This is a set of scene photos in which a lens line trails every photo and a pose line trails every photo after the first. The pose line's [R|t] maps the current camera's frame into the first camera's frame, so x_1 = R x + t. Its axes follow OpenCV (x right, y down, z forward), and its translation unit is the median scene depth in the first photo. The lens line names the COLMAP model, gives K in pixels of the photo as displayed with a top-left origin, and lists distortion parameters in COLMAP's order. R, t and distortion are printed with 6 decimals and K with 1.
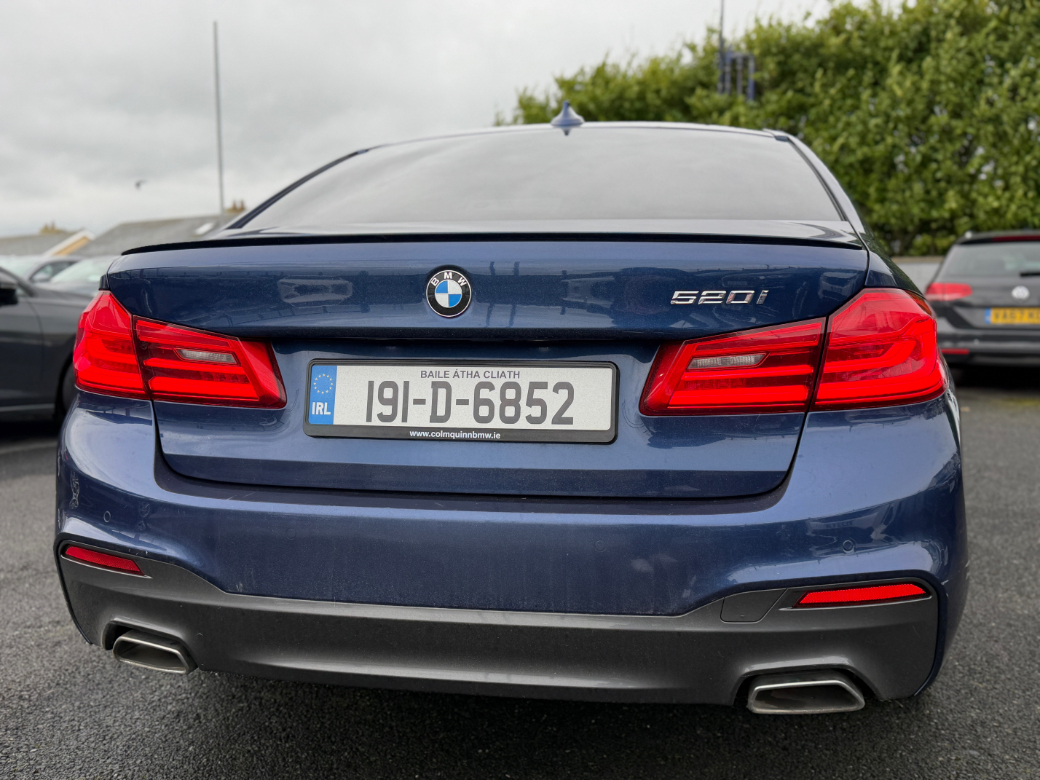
lens RADIAL K [[1045.1, 0, 520.0], [0, 1045.1, 390.0], [0, 0, 1]] dist [0.176799, -0.446626]
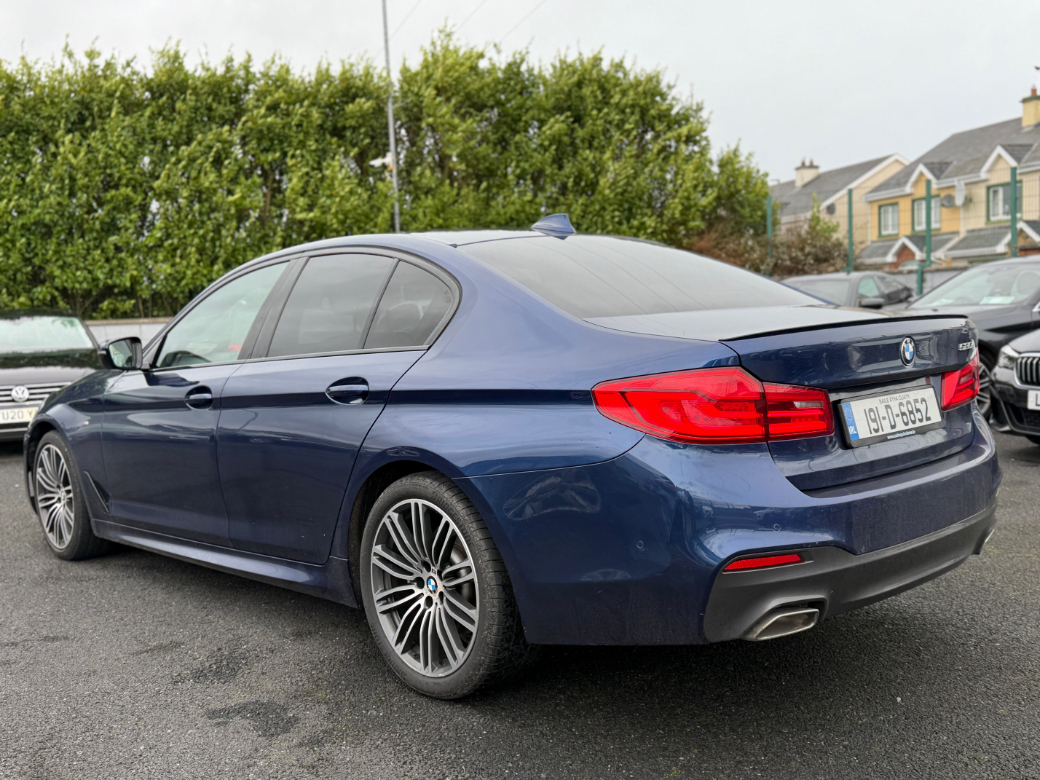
lens RADIAL K [[1045.1, 0, 520.0], [0, 1045.1, 390.0], [0, 0, 1]] dist [0.176799, -0.446626]
pose [[0.585784, -0.080549, 0.806454, -1.801532], [0.124020, 0.992239, 0.009021, -0.120784], [-0.800922, 0.094733, 0.591228, 0.469847]]
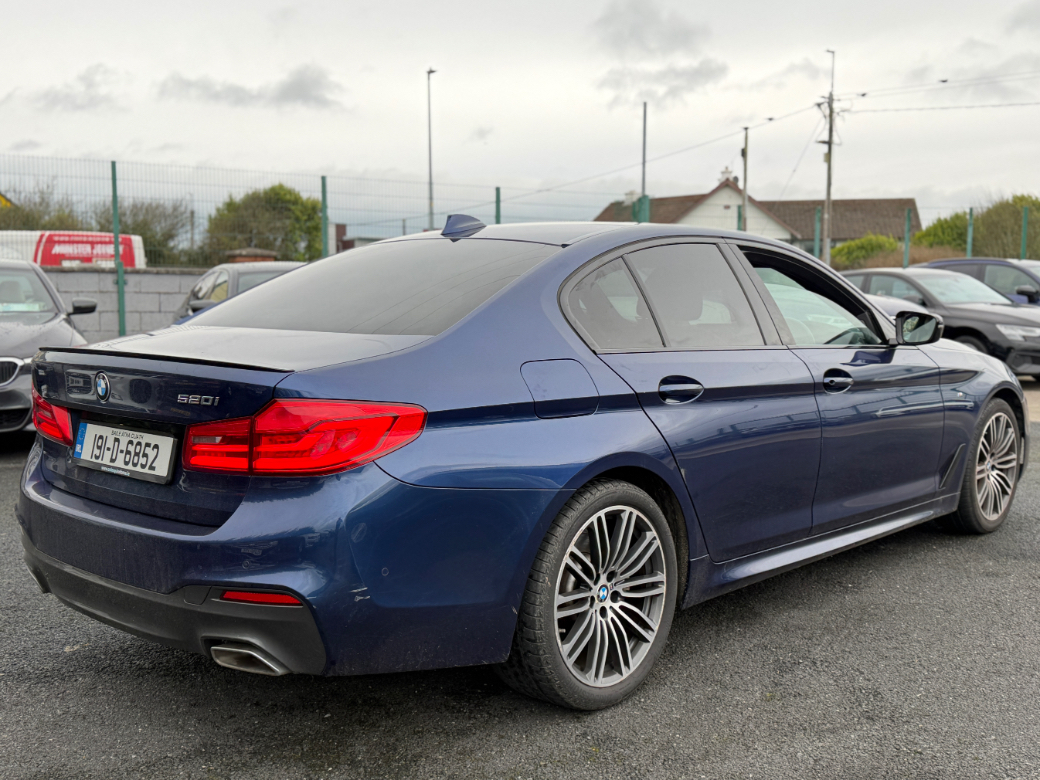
lens RADIAL K [[1045.1, 0, 520.0], [0, 1045.1, 390.0], [0, 0, 1]] dist [0.176799, -0.446626]
pose [[0.857597, 0.048657, -0.512015, 1.341238], [-0.046698, 0.998770, 0.016697, -0.143069], [0.512198, 0.009591, 0.858814, -0.119379]]
